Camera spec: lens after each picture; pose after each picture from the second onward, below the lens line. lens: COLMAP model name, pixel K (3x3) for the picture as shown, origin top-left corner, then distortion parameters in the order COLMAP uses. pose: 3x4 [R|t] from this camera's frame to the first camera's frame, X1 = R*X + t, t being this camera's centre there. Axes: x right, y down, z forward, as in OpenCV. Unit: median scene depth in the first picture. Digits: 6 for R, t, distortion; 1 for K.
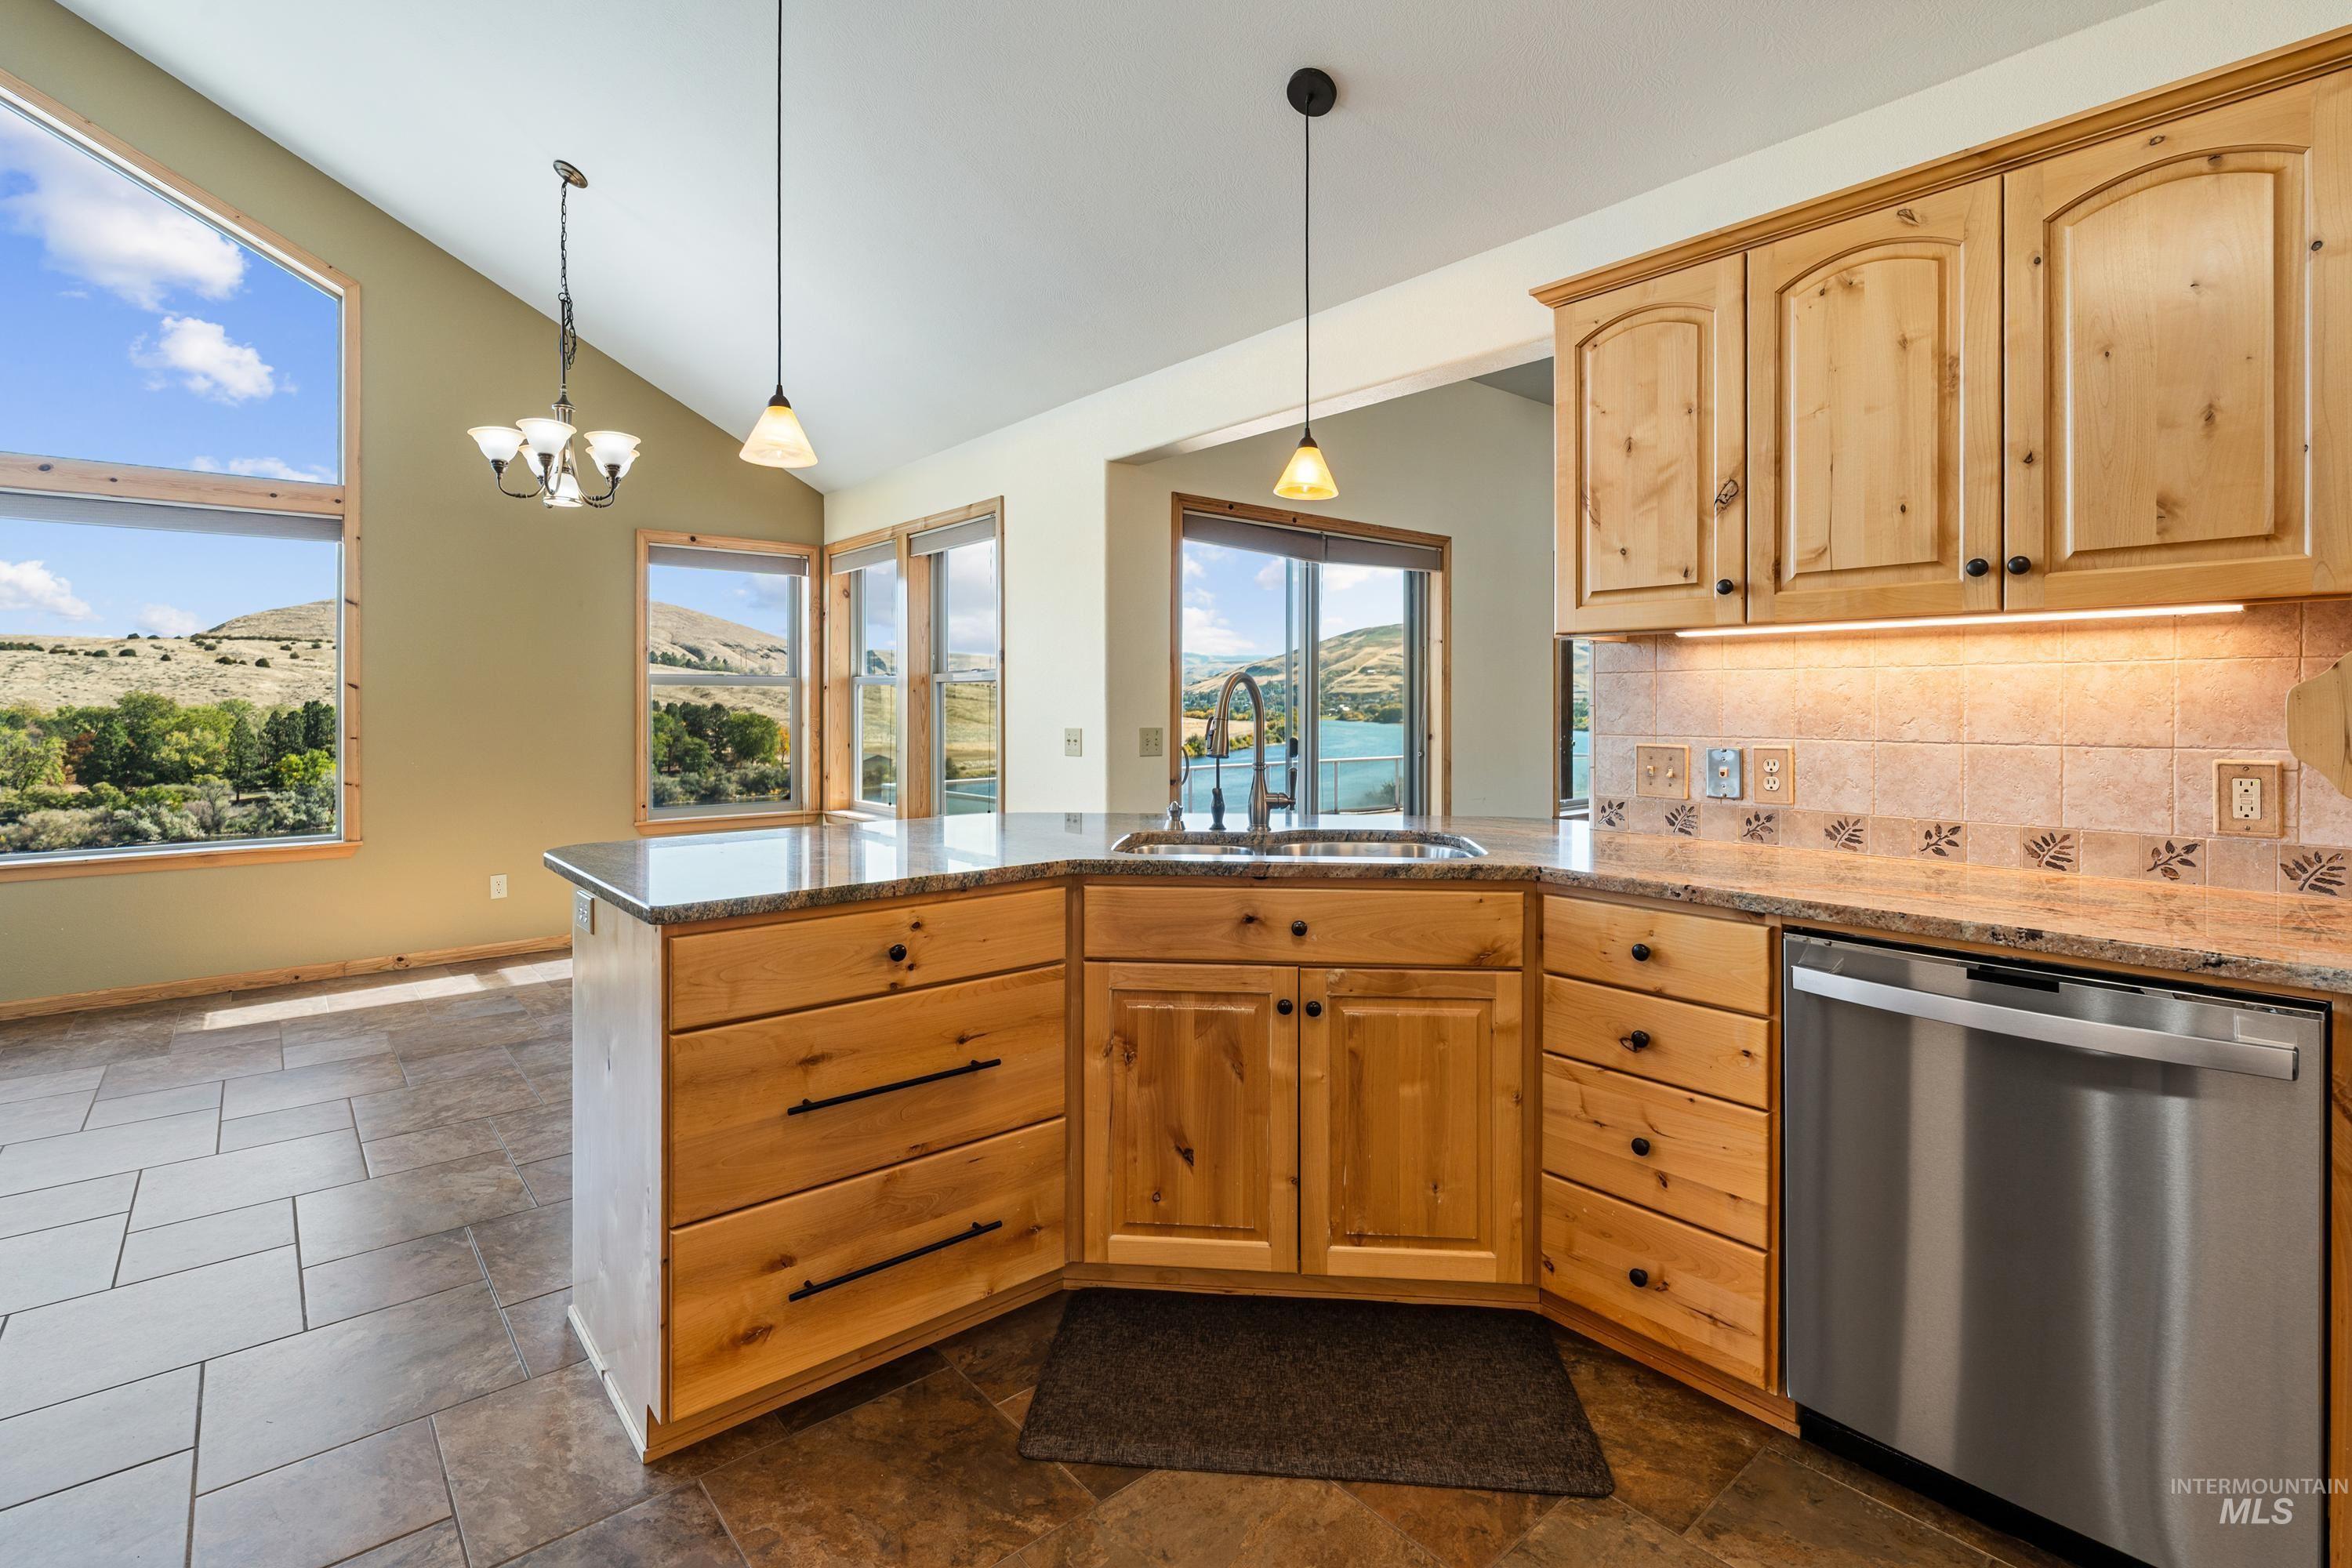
lens RADIAL K [[1088.2, 0, 1183.8], [0, 1088.2, 701.3], [0, 0, 1]] dist [-0.005032, 0.001796]
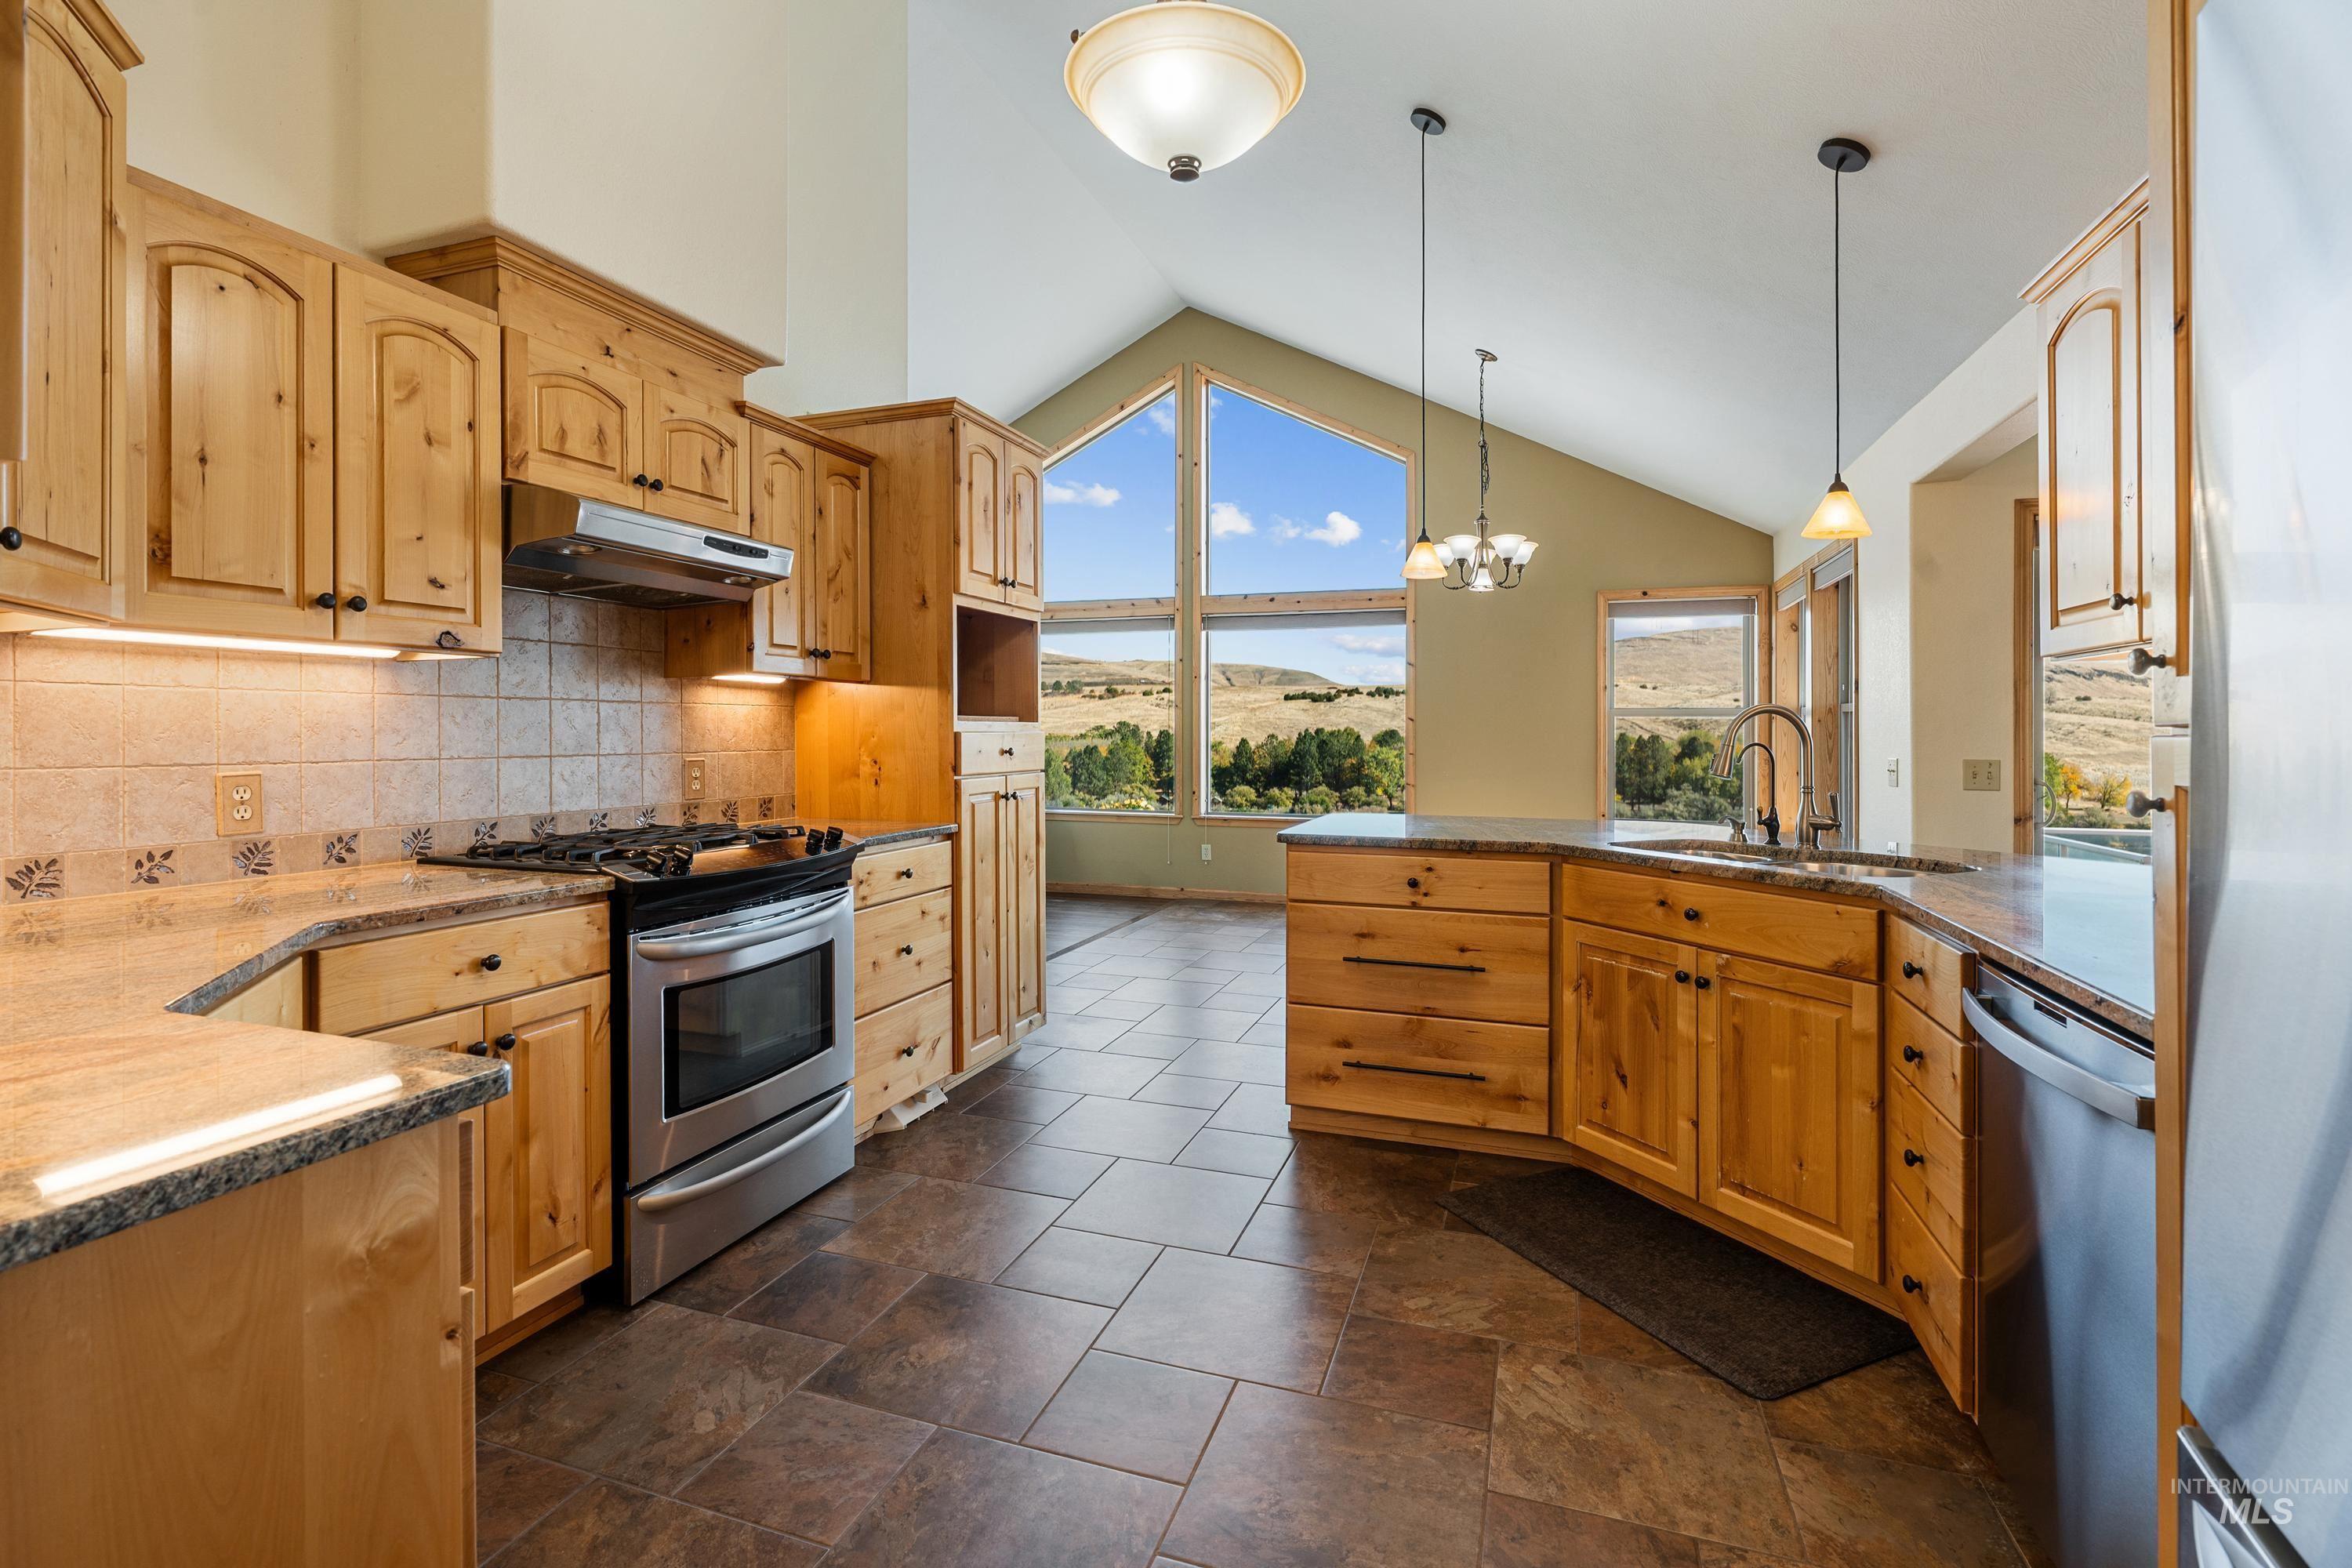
lens RADIAL K [[1088.2, 0, 1165.3], [0, 1088.2, 724.6], [0, 0, 1]] dist [-0.005032, 0.001796]
pose [[0.500118, -0.002451, -0.865954, 0.517084], [-0.003634, 0.999981, -0.004930, 0.002241], [0.865949, 0.005613, 0.500100, -0.073185]]
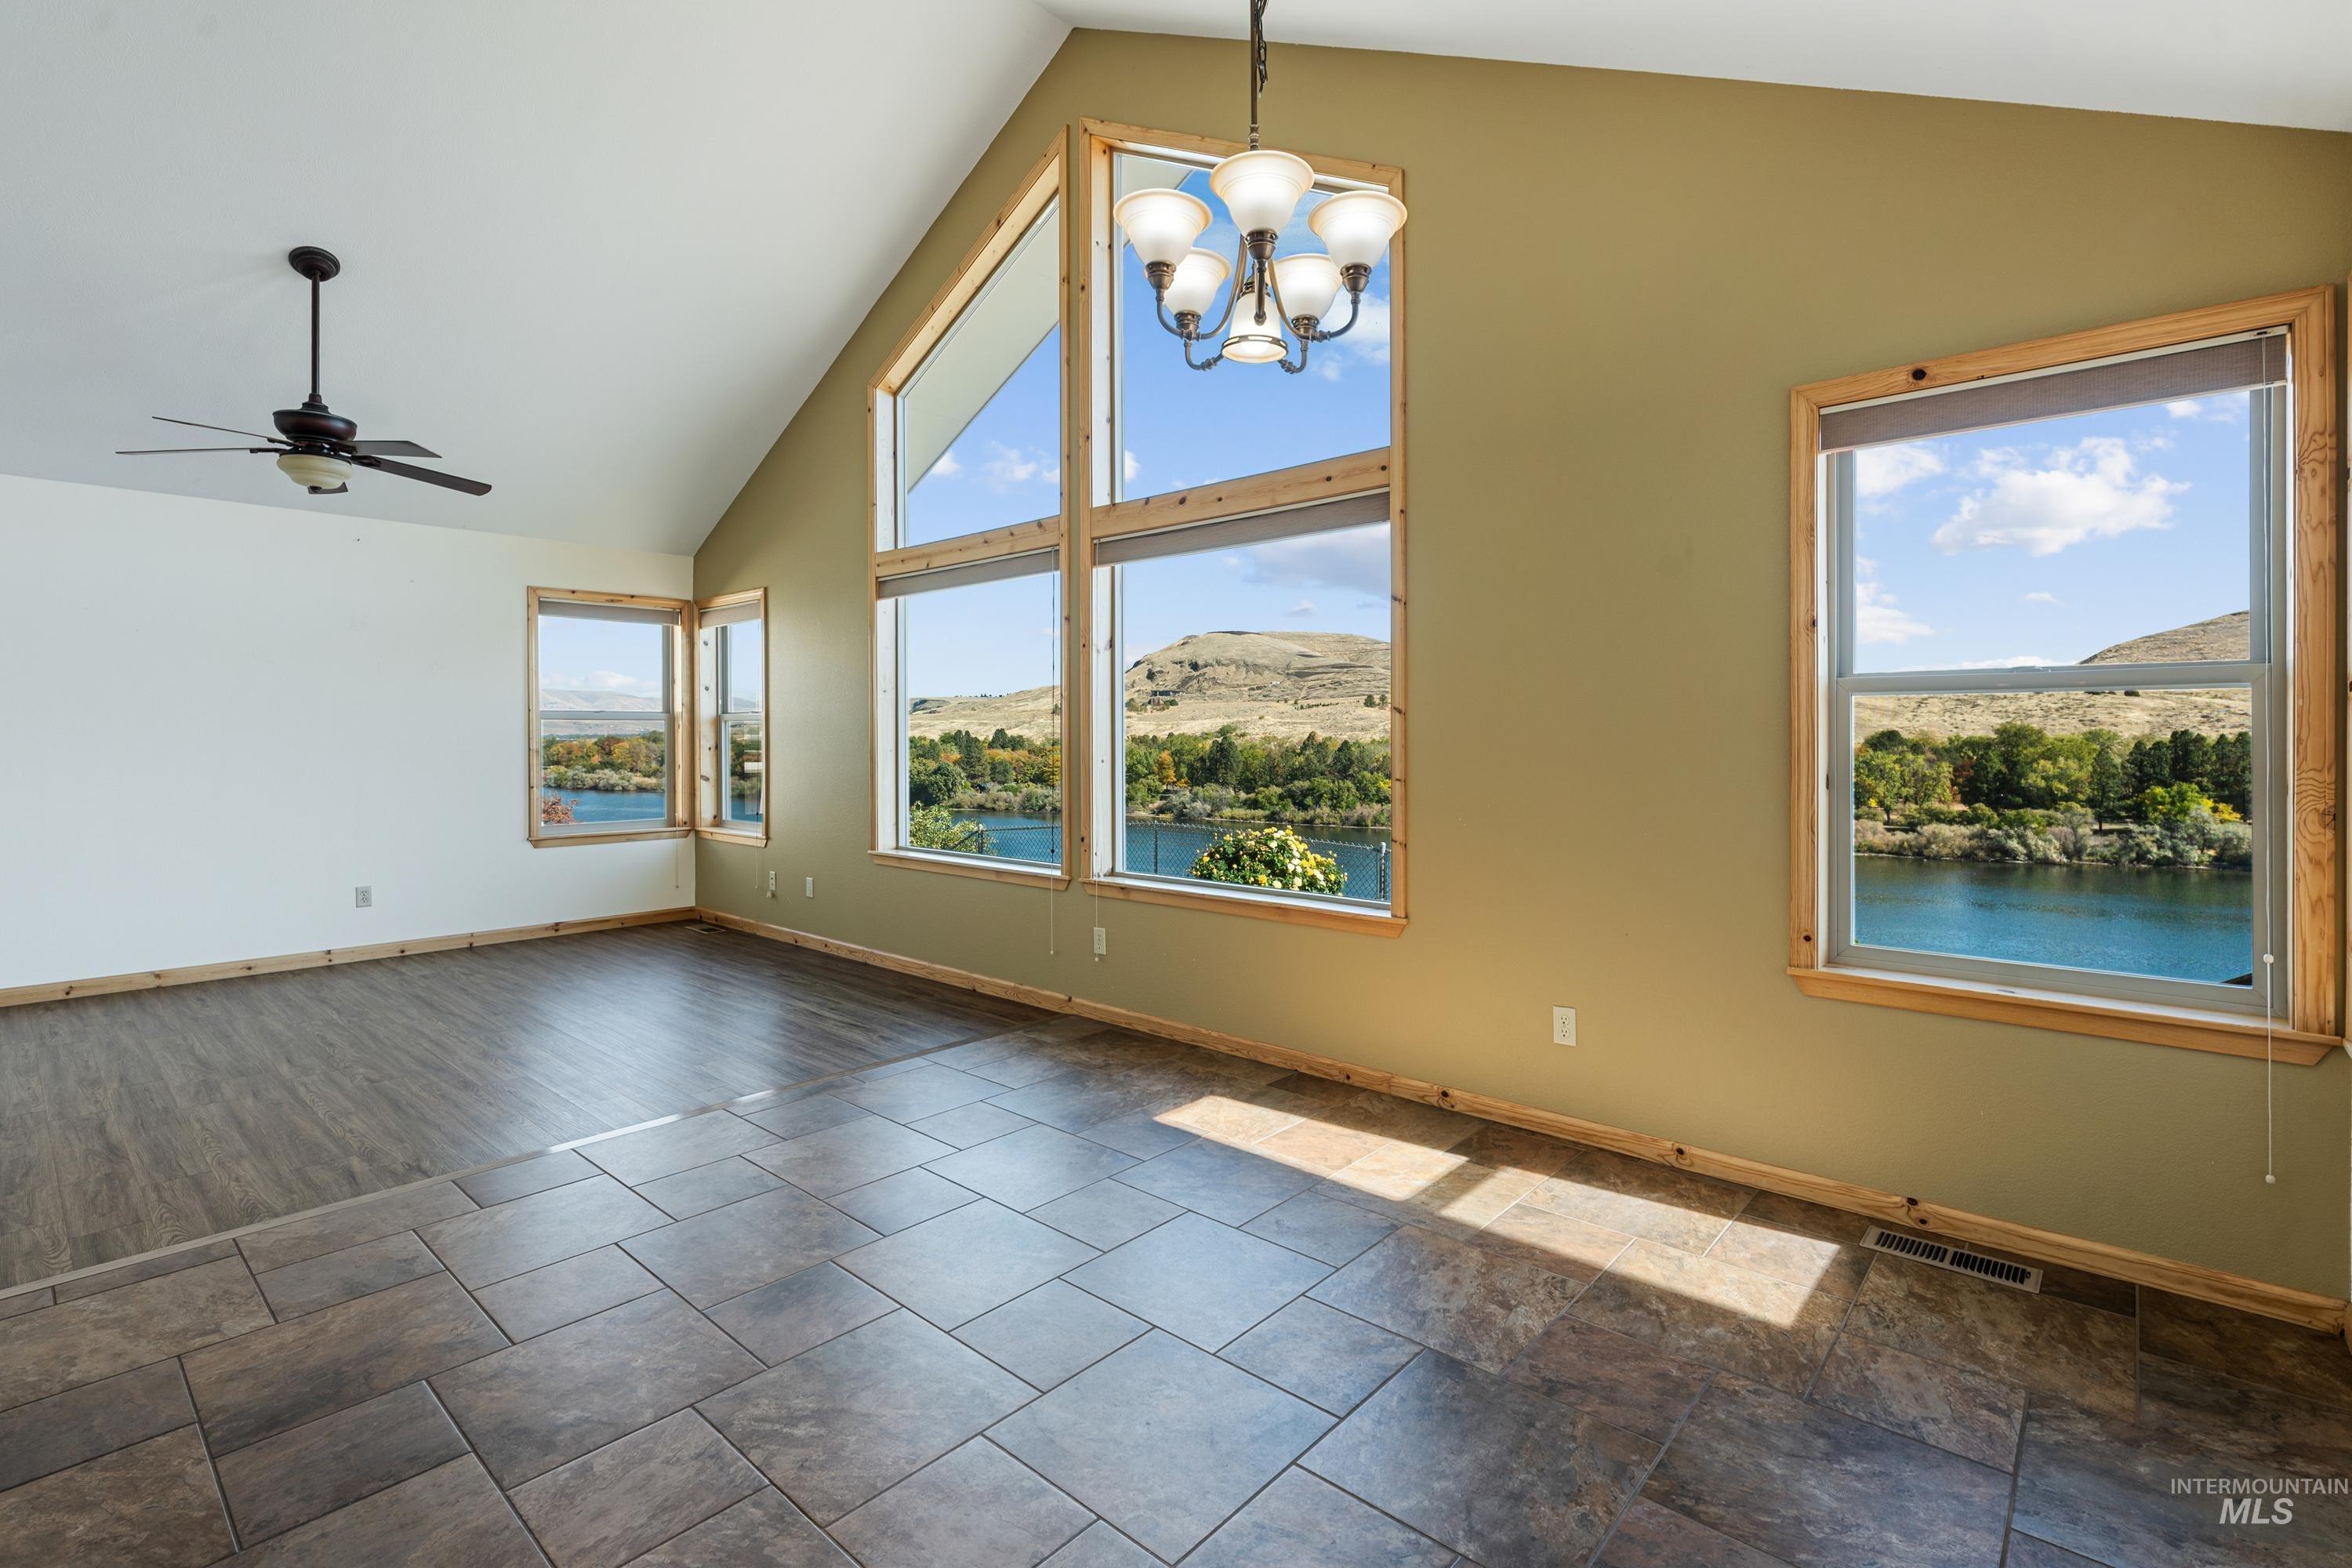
lens RADIAL K [[1088.2, 0, 1170.2], [0, 1088.2, 735.6], [0, 0, 1]] dist [-0.005032, 0.001796]
pose [[0.139399, 0.000576, -0.990236, -0.060549], [0.003917, 0.999992, 0.001133, 0.002243], [0.990229, -0.004036, 0.139396, 1.025262]]
